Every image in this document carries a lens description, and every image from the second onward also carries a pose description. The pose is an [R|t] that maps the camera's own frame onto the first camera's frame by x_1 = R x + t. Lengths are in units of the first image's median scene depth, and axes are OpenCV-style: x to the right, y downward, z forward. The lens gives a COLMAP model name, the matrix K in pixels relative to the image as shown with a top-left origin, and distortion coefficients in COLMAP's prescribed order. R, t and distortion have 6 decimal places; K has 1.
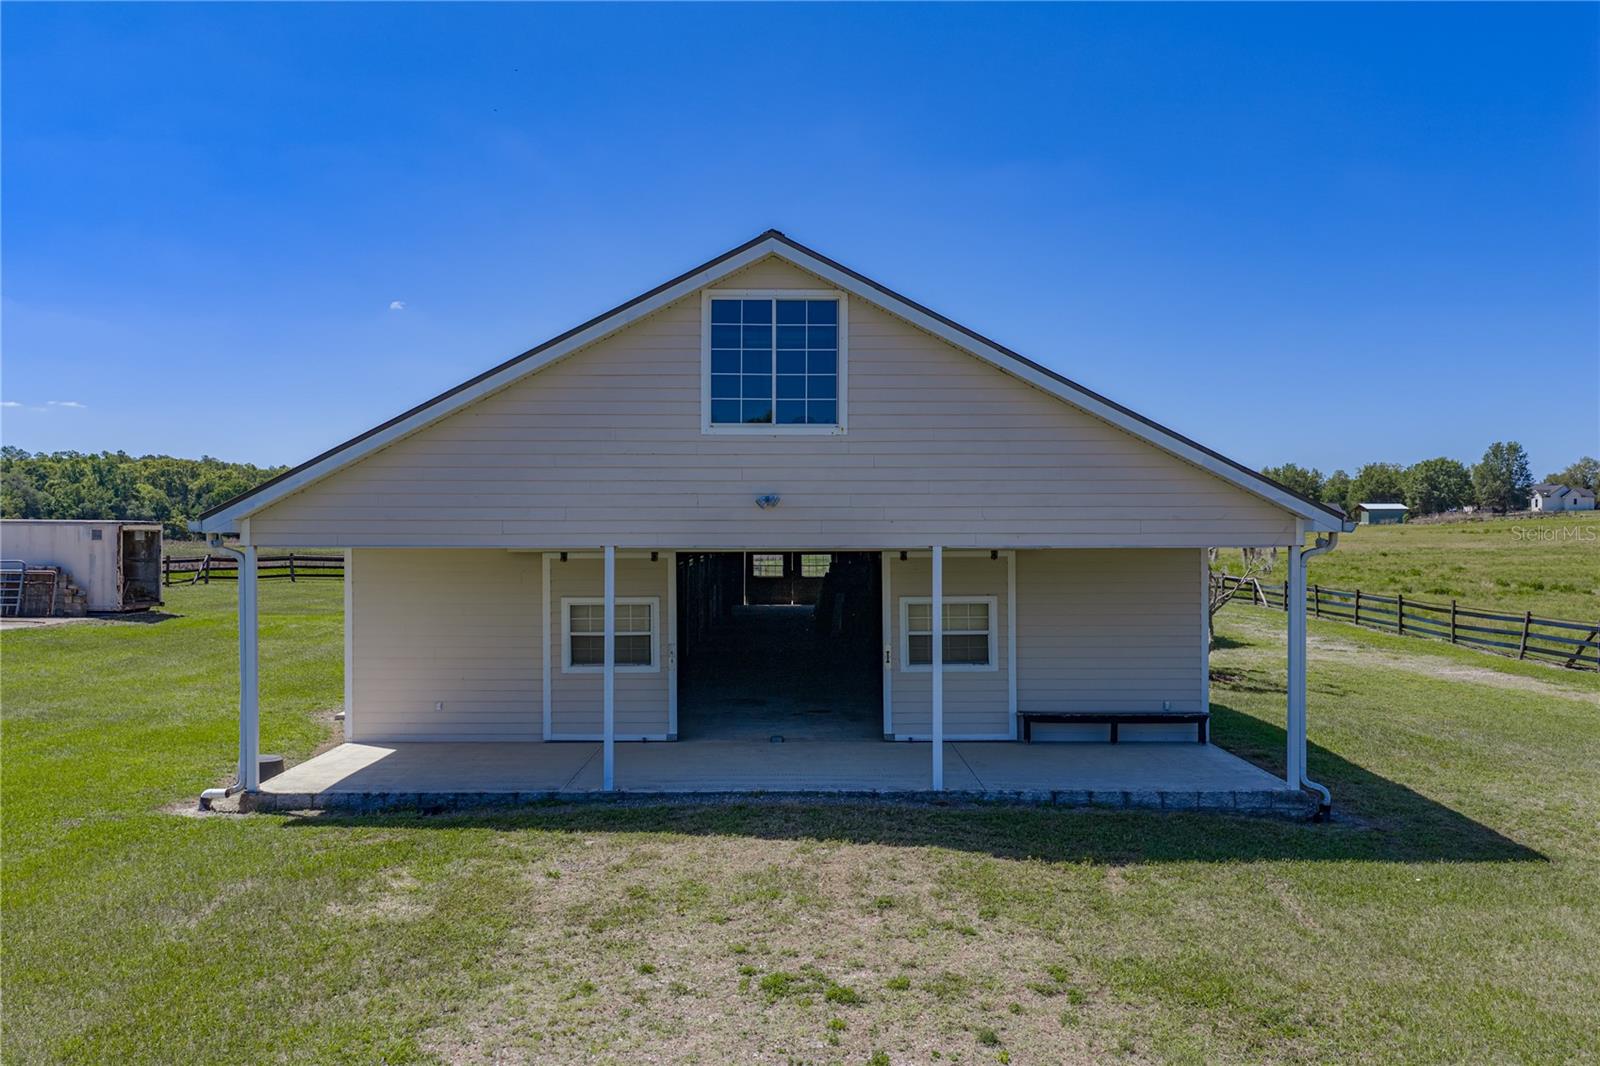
lens RADIAL K [[1335.6, 0, 800.0], [0, 1335.6, 533.0], [0, 0, 1]] dist [0.026808, 0.005210]
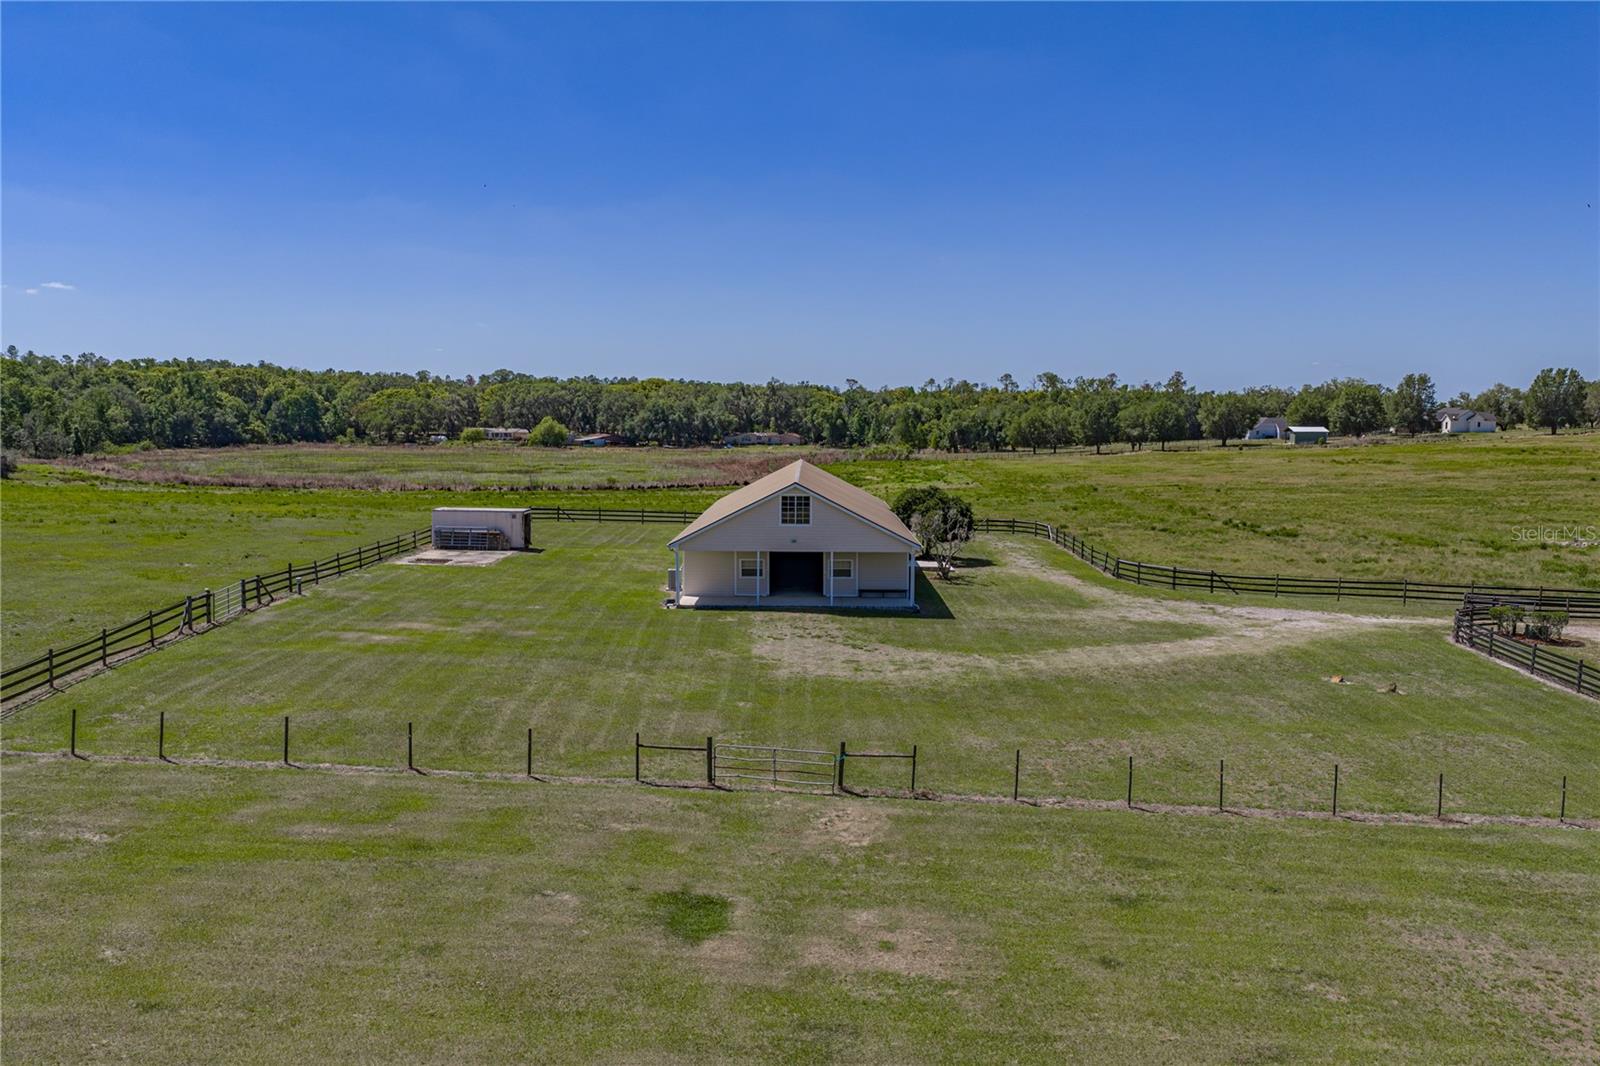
lens RADIAL K [[1335.6, 0, 800.0], [0, 1335.6, 533.0], [0, 0, 1]] dist [0.026808, 0.005210]
pose [[0.999930, 0.007354, -0.009287, 0.028635], [-0.006577, 0.996688, 0.081057, -0.317432], [0.009852, -0.080990, 0.996666, -2.650261]]
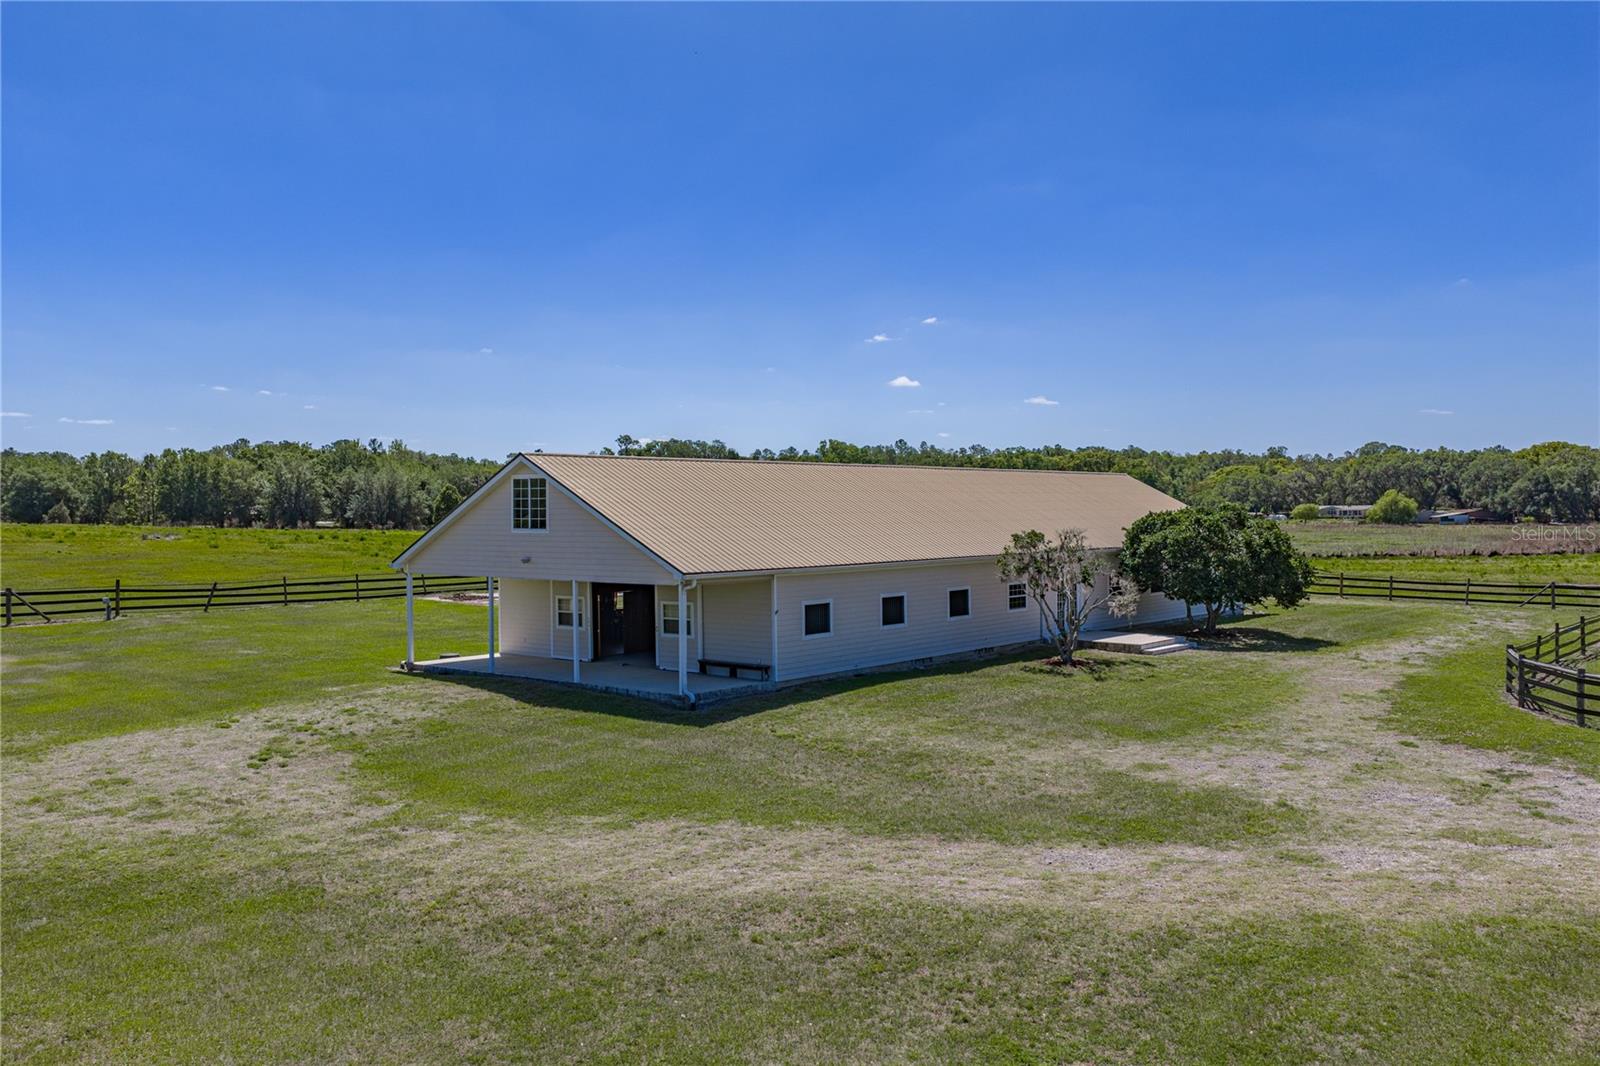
lens RADIAL K [[1335.6, 0, 800.0], [0, 1335.6, 533.0], [0, 0, 1]] dist [0.026808, 0.005210]
pose [[0.768594, 0.006378, -0.639705, 1.493672], [0.003657, 0.999890, 0.014362, -0.082835], [0.639727, -0.013378, 0.768486, -0.442931]]
